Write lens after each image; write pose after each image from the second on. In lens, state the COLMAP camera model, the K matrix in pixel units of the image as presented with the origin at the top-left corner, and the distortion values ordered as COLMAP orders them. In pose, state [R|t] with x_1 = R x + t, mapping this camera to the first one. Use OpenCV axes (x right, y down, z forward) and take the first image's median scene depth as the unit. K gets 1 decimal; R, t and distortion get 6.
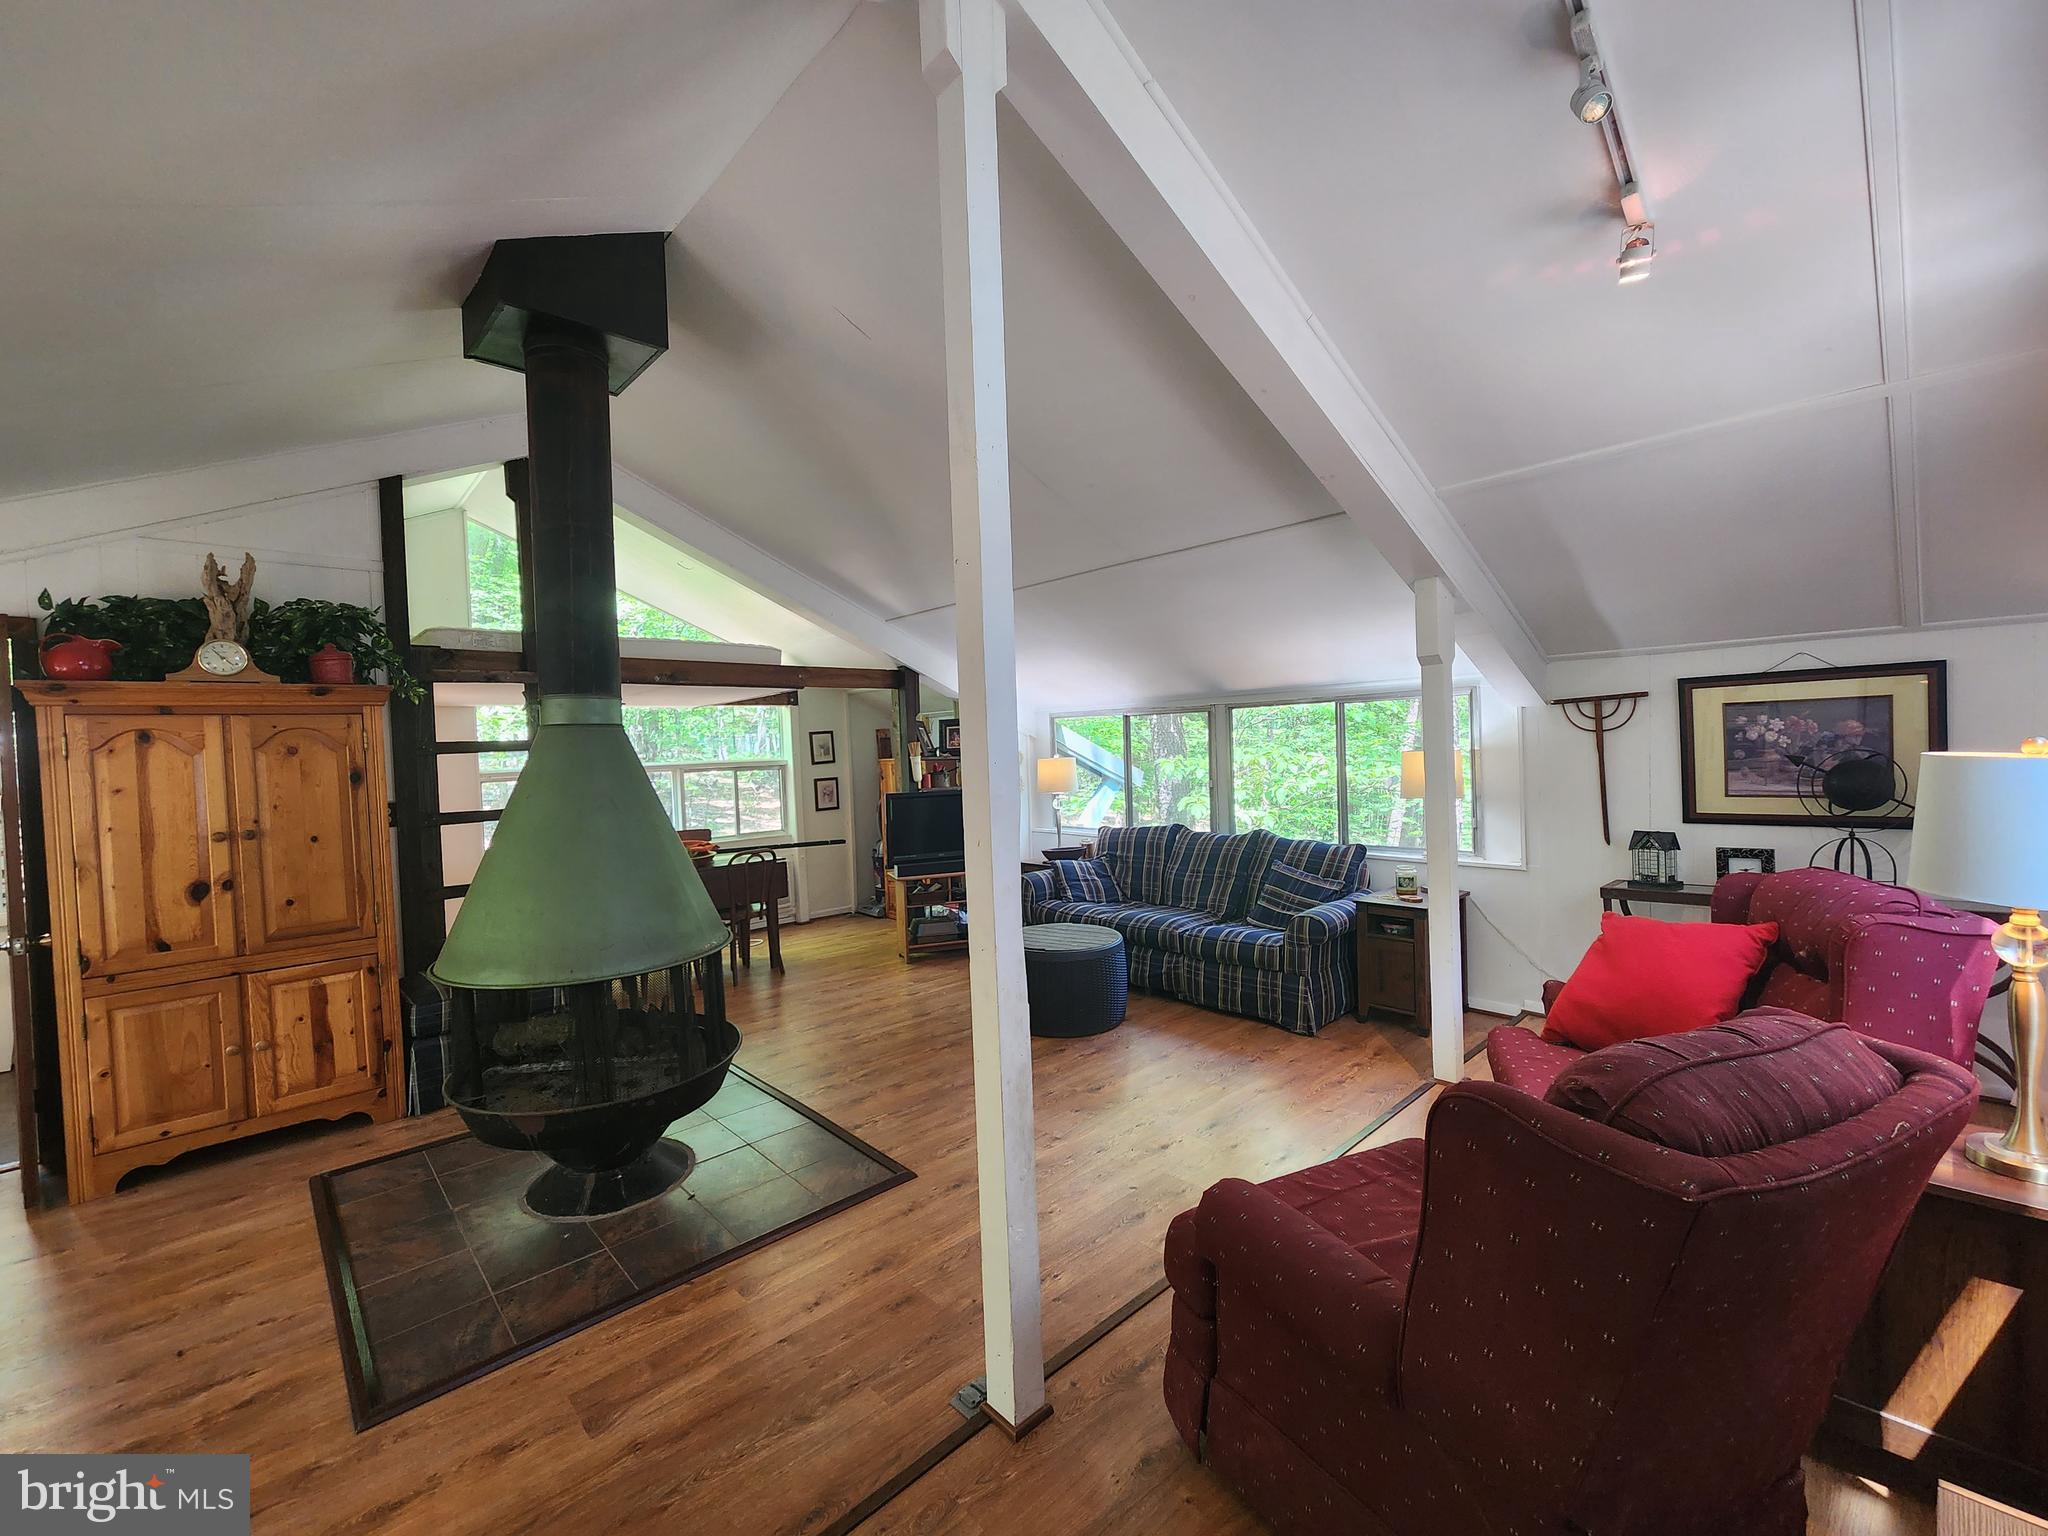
lens RADIAL K [[835.5, 0, 1010.2], [0, 835.5, 755.5], [0, 0, 1]] dist [0.004858, -0.003289]
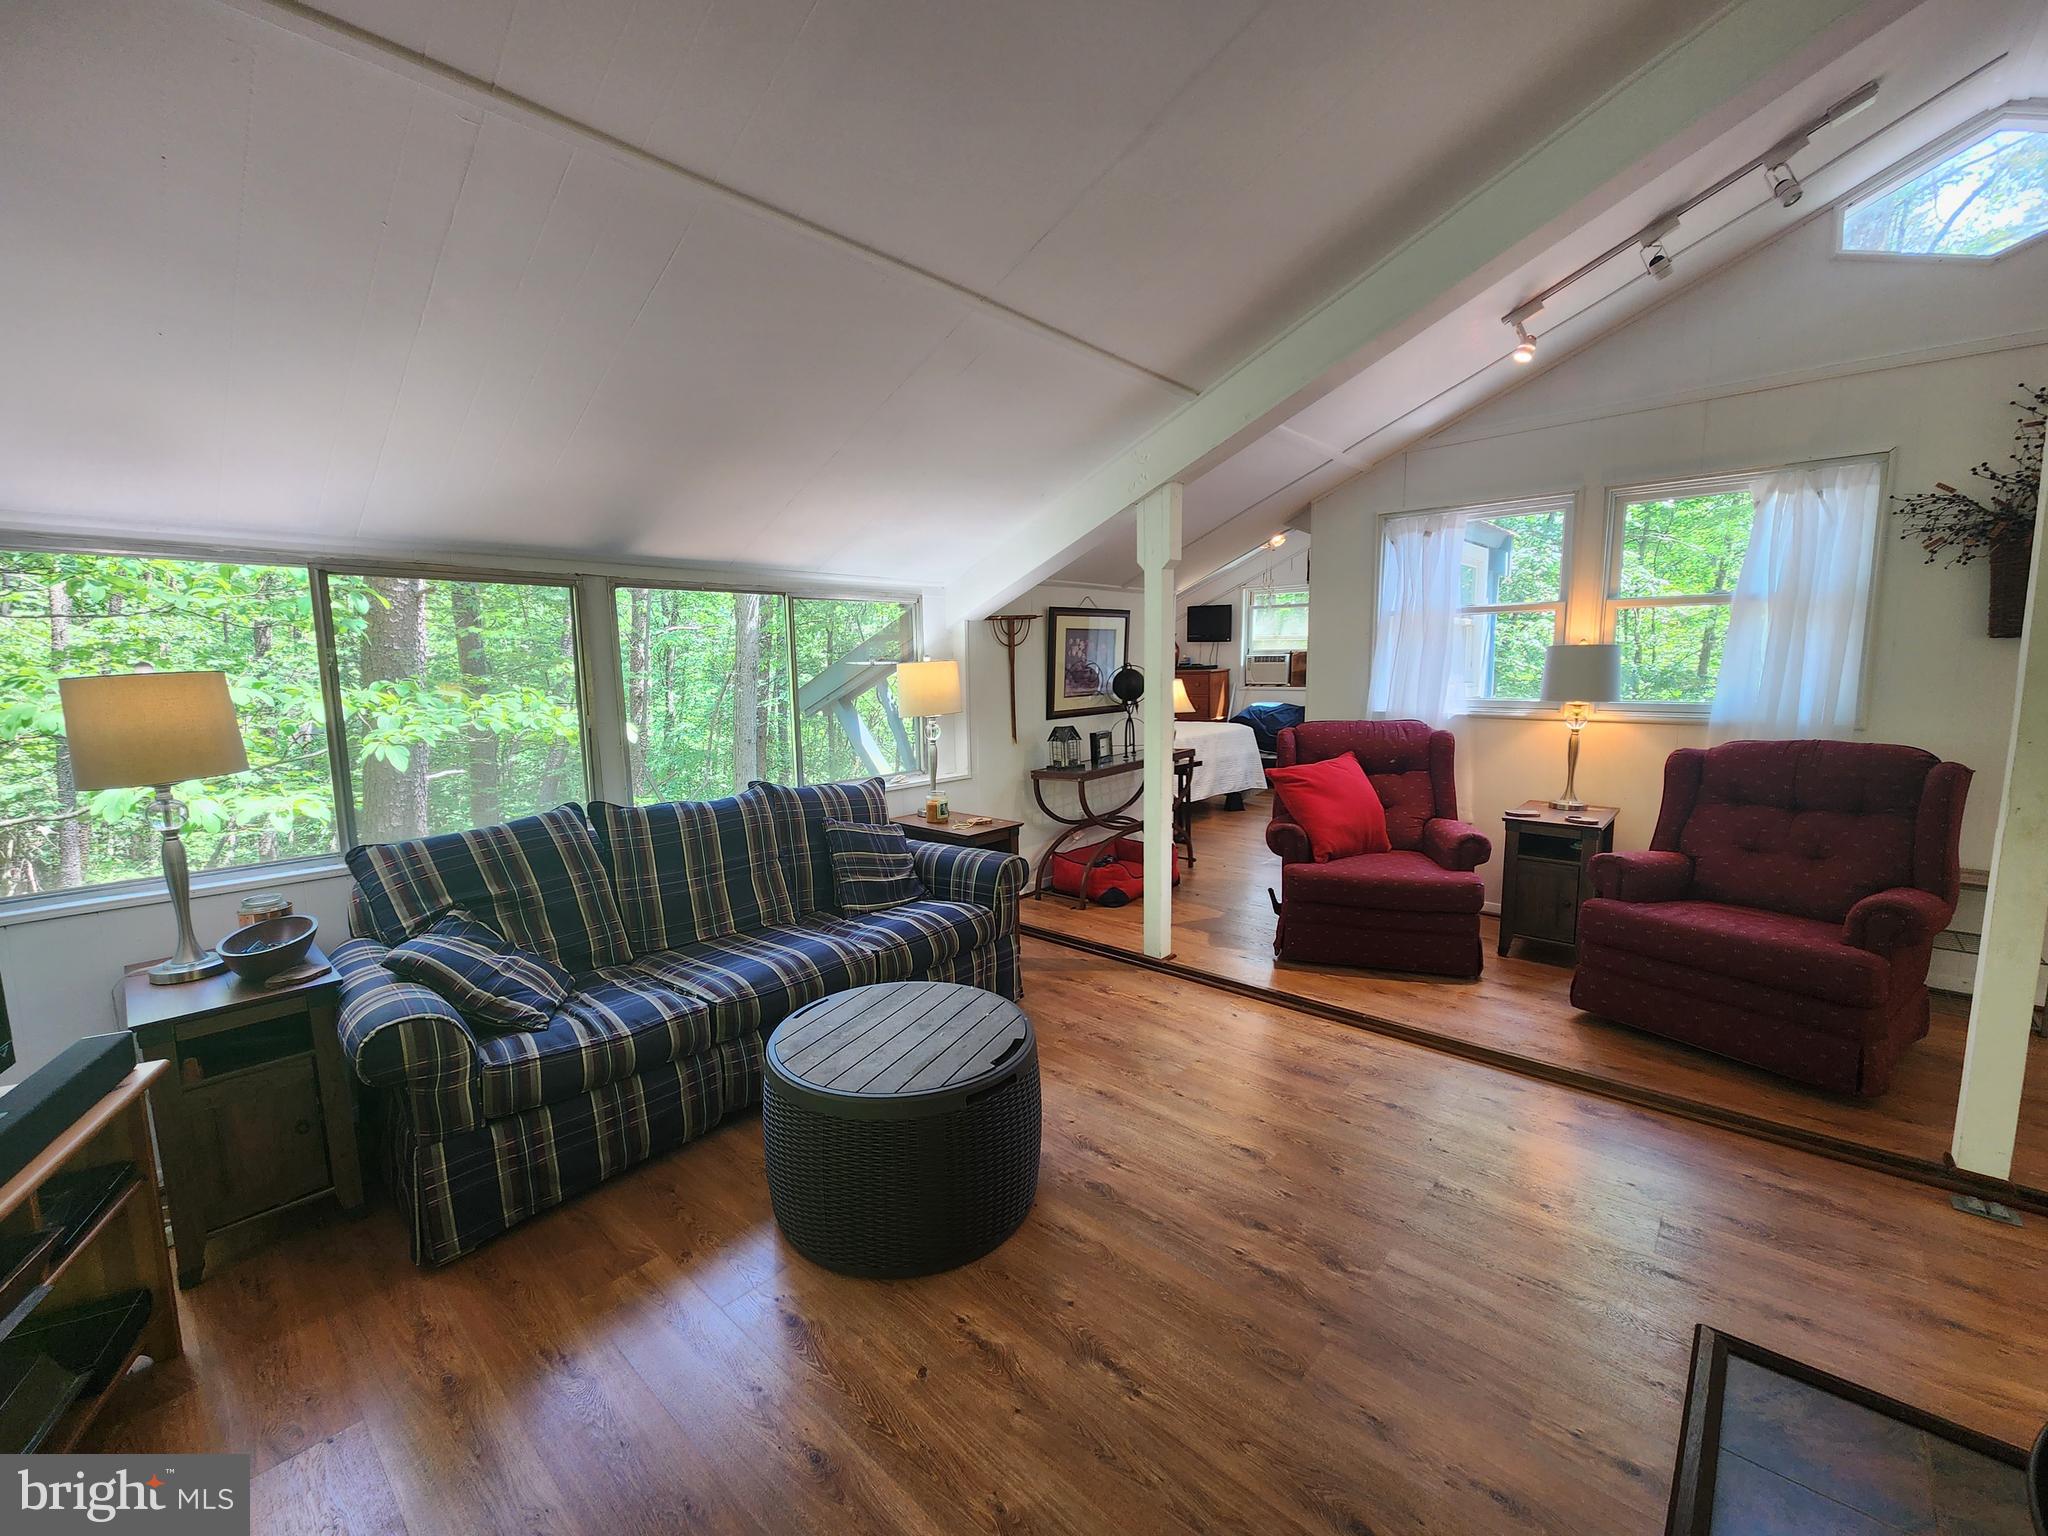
lens RADIAL K [[835.5, 0, 1004.3], [0, 835.5, 768.6], [0, 0, 1]] dist [0.004858, -0.003289]
pose [[-0.075640, -0.092544, 0.992831, -0.420900], [0.028613, 0.995072, 0.094933, 0.027253], [-0.996725, 0.035589, -0.072619, 1.022172]]
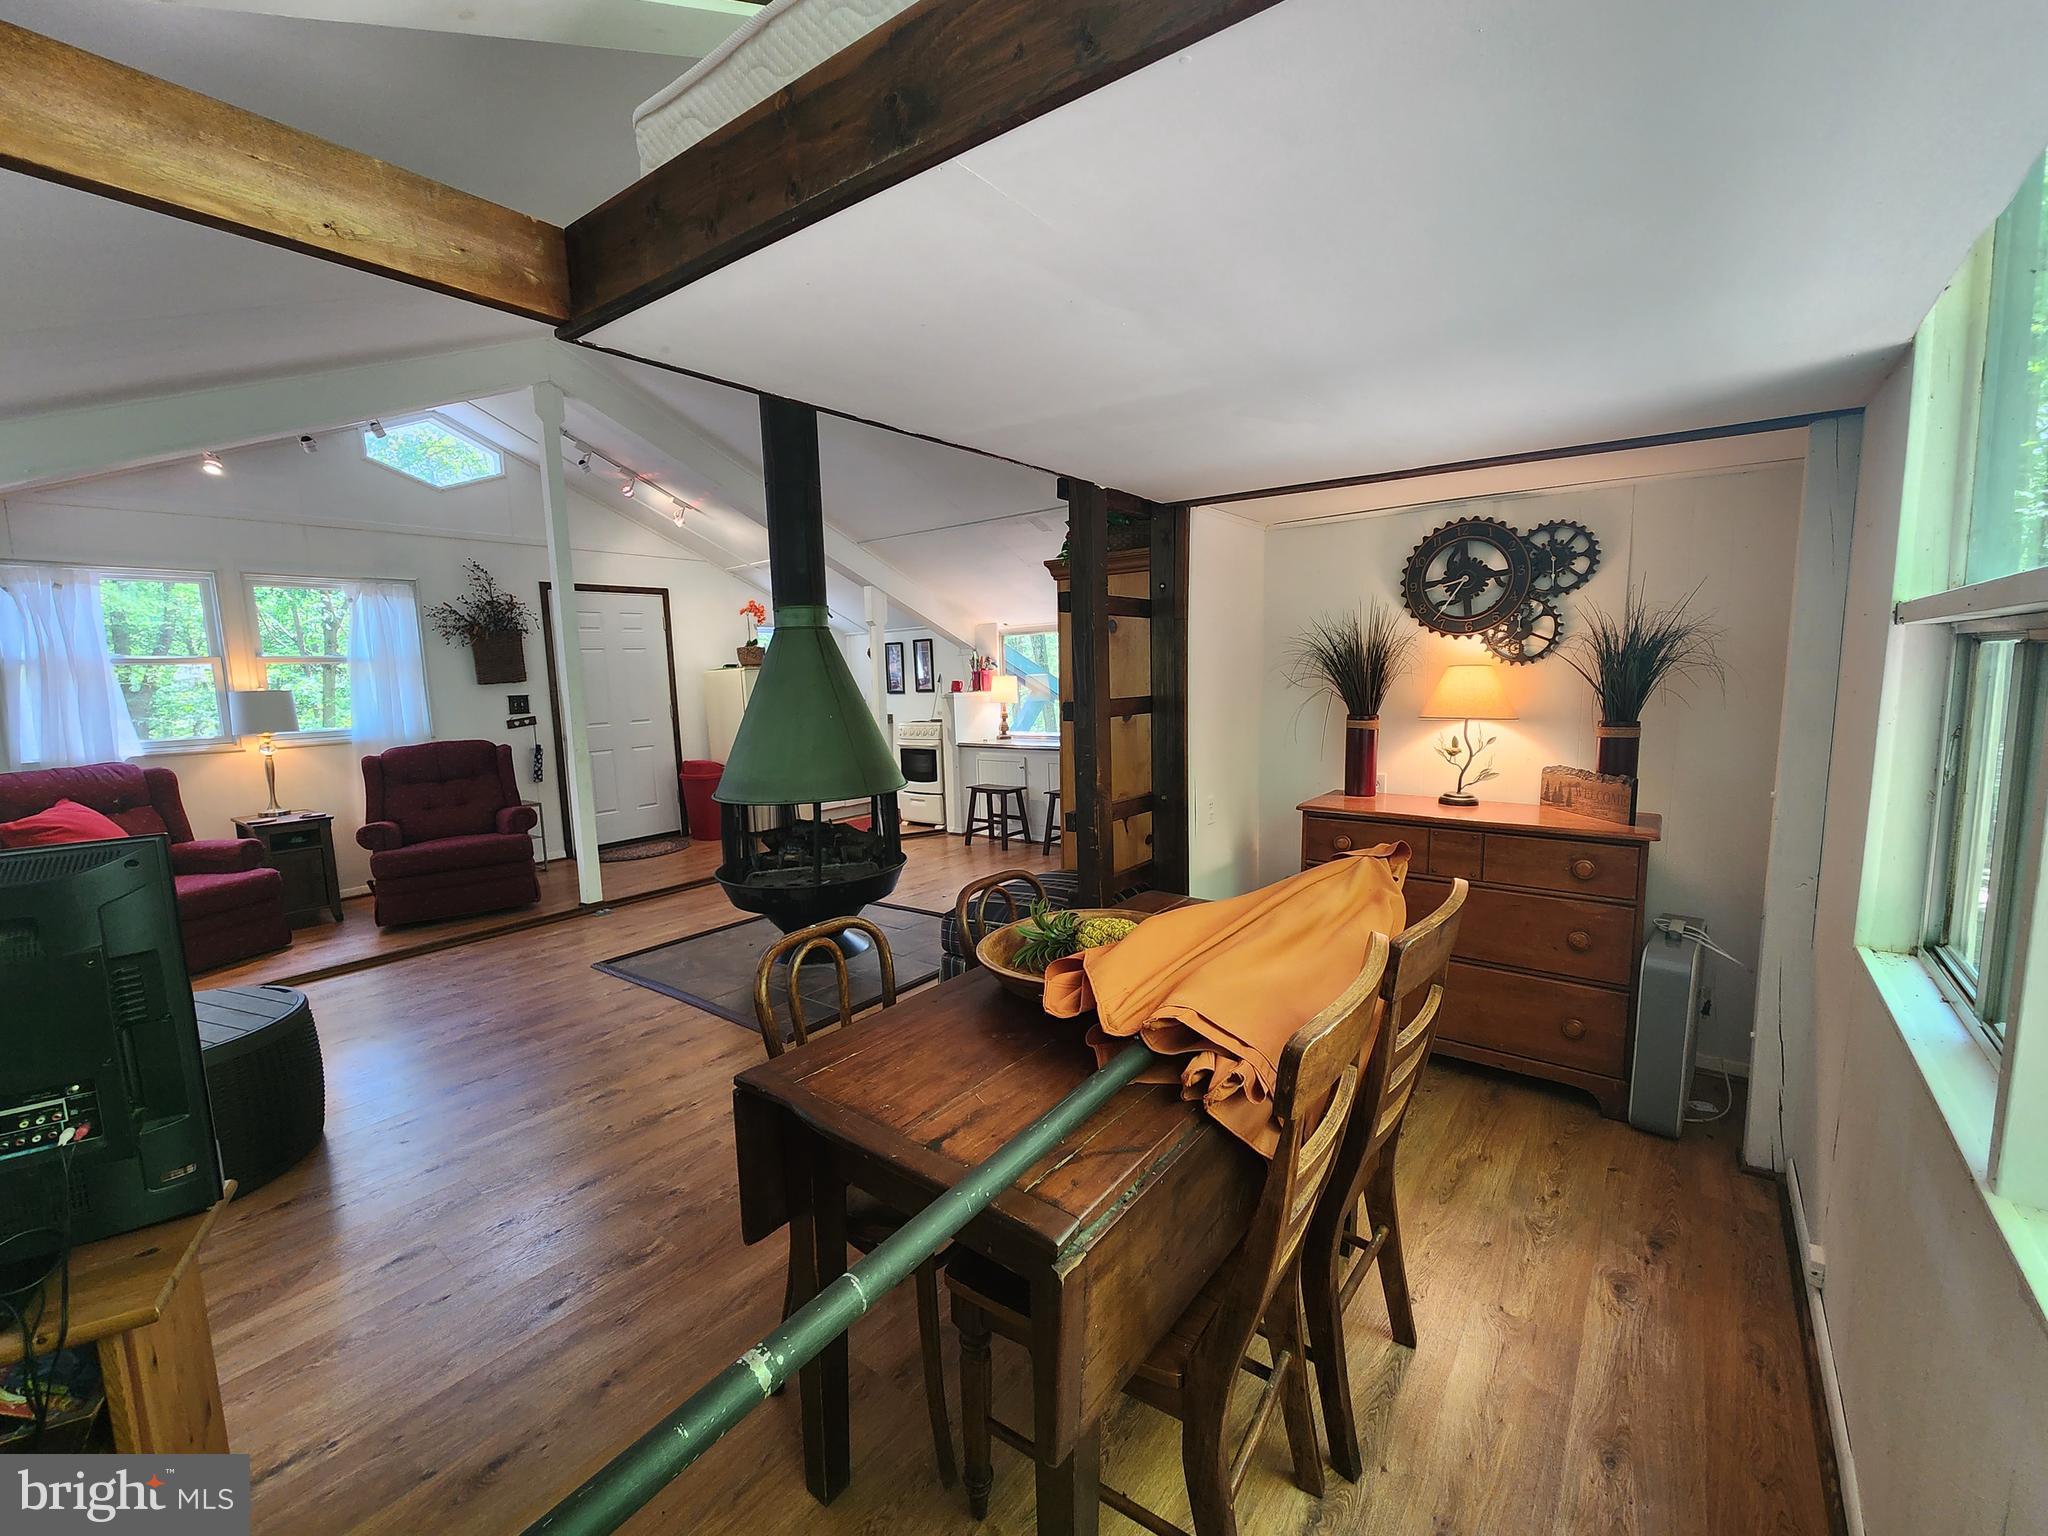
lens RADIAL K [[835.5, 0, 1011.0], [0, 835.5, 775.7], [0, 0, 1]] dist [0.004858, -0.003289]
pose [[-0.985524, 0.087067, -0.145471, -0.425509], [0.067073, 0.988283, 0.137107, 0.026670], [0.155704, 0.125365, -0.979816, 1.650035]]
